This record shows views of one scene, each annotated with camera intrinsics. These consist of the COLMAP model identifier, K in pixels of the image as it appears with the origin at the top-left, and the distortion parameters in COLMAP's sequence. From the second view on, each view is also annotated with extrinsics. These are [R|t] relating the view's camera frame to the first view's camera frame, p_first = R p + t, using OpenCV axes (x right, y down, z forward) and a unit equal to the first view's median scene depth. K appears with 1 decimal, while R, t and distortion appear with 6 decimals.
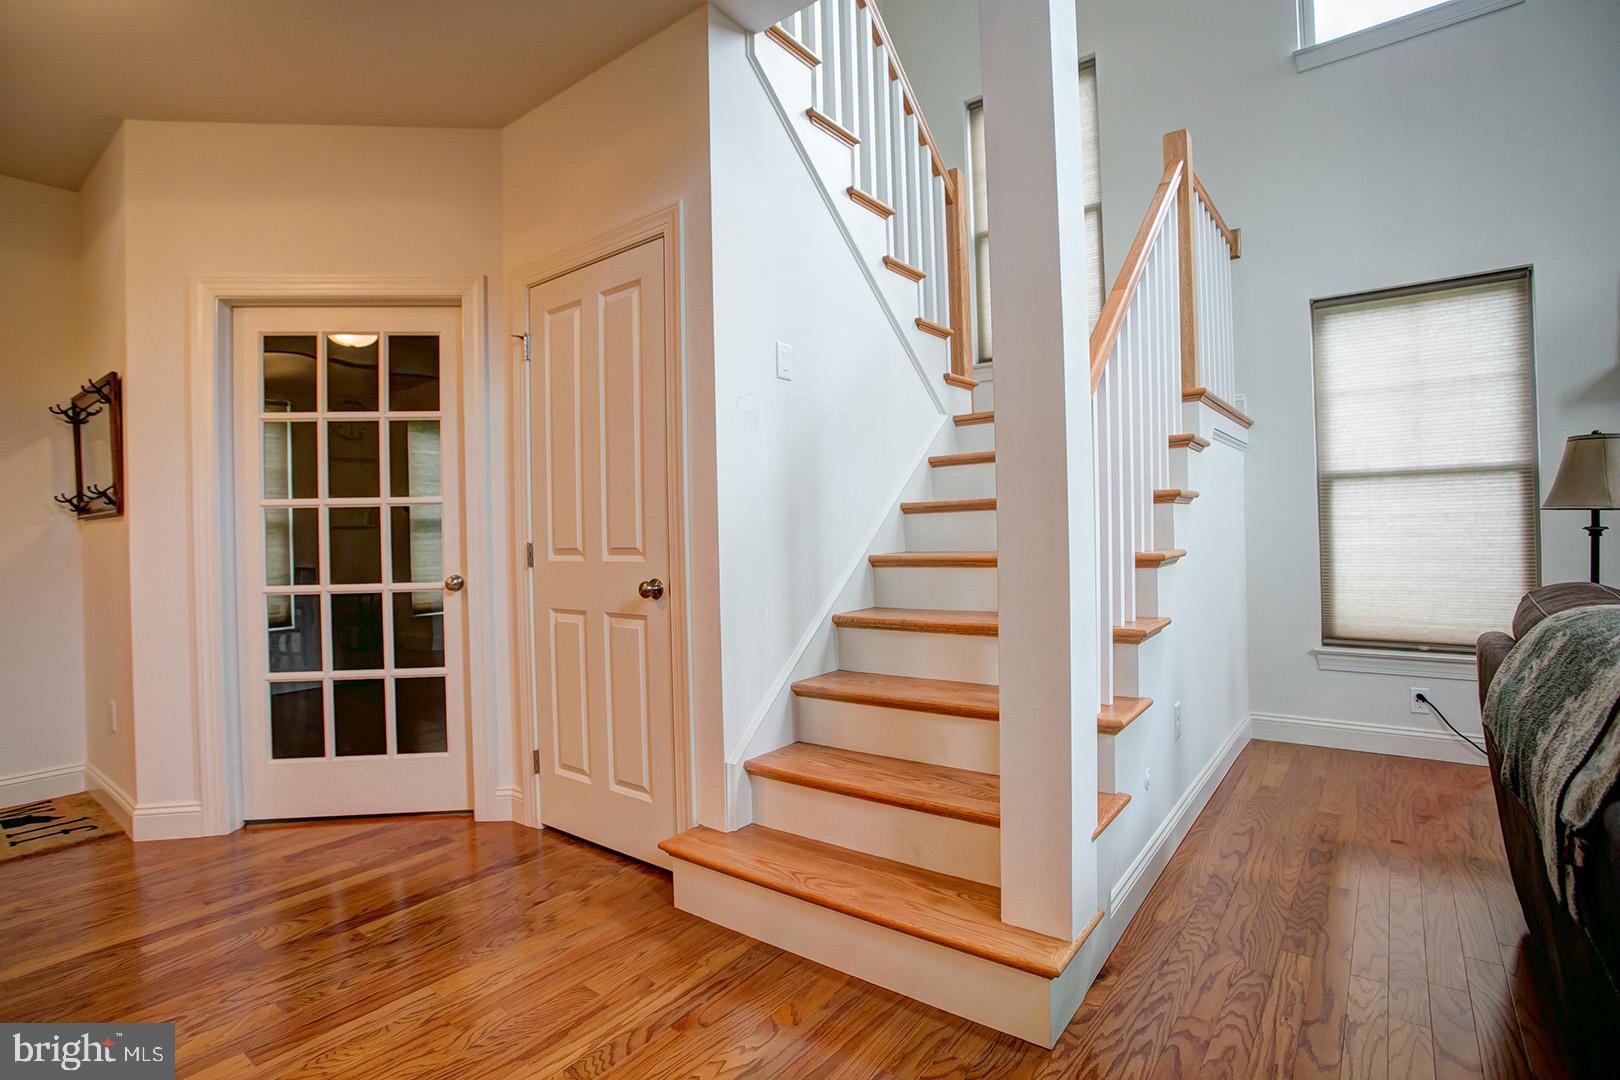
lens RADIAL K [[785.8, 0, 807.3], [0, 785.8, 528.2], [0, 0, 1]] dist [-0.074207, 0.031483]
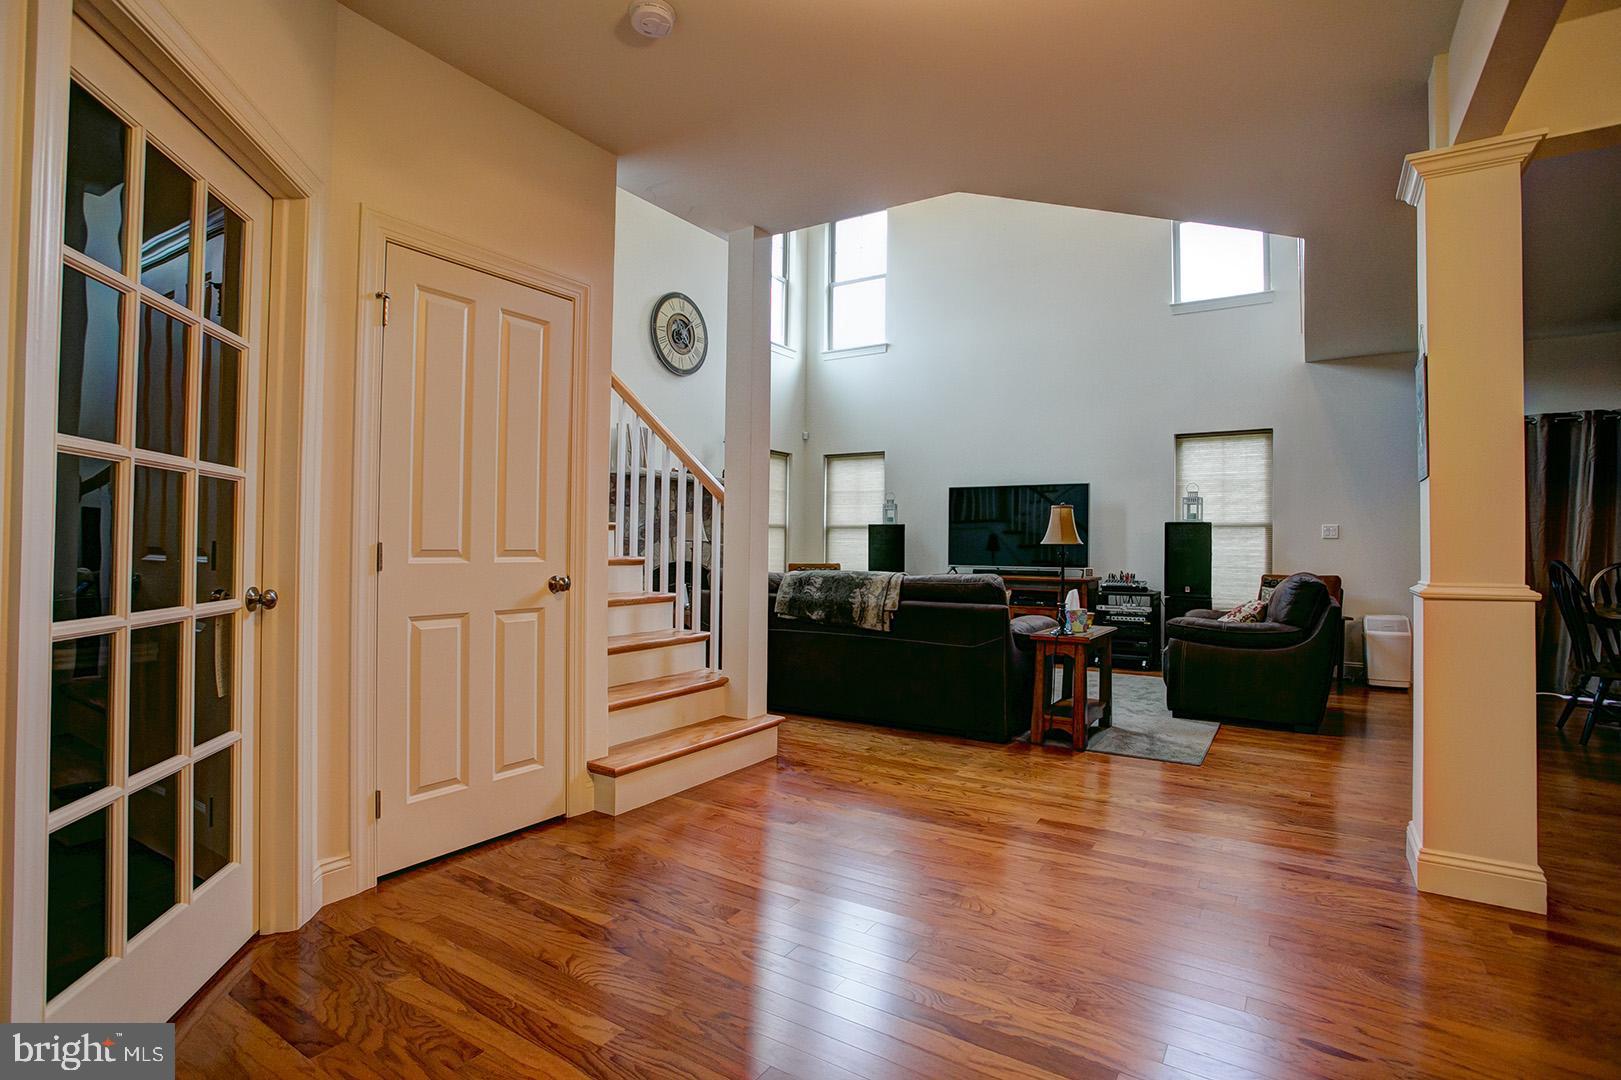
lens RADIAL K [[786.3, 0, 807.8], [0, 786.3, 528.2], [0, 0, 1]] dist [-0.074207, 0.031483]
pose [[-0.078768, 0.043269, 0.995953, -1.396080], [-0.011643, 0.998950, -0.044320, 0.039395], [-0.996825, -0.015087, -0.078182, 0.690683]]
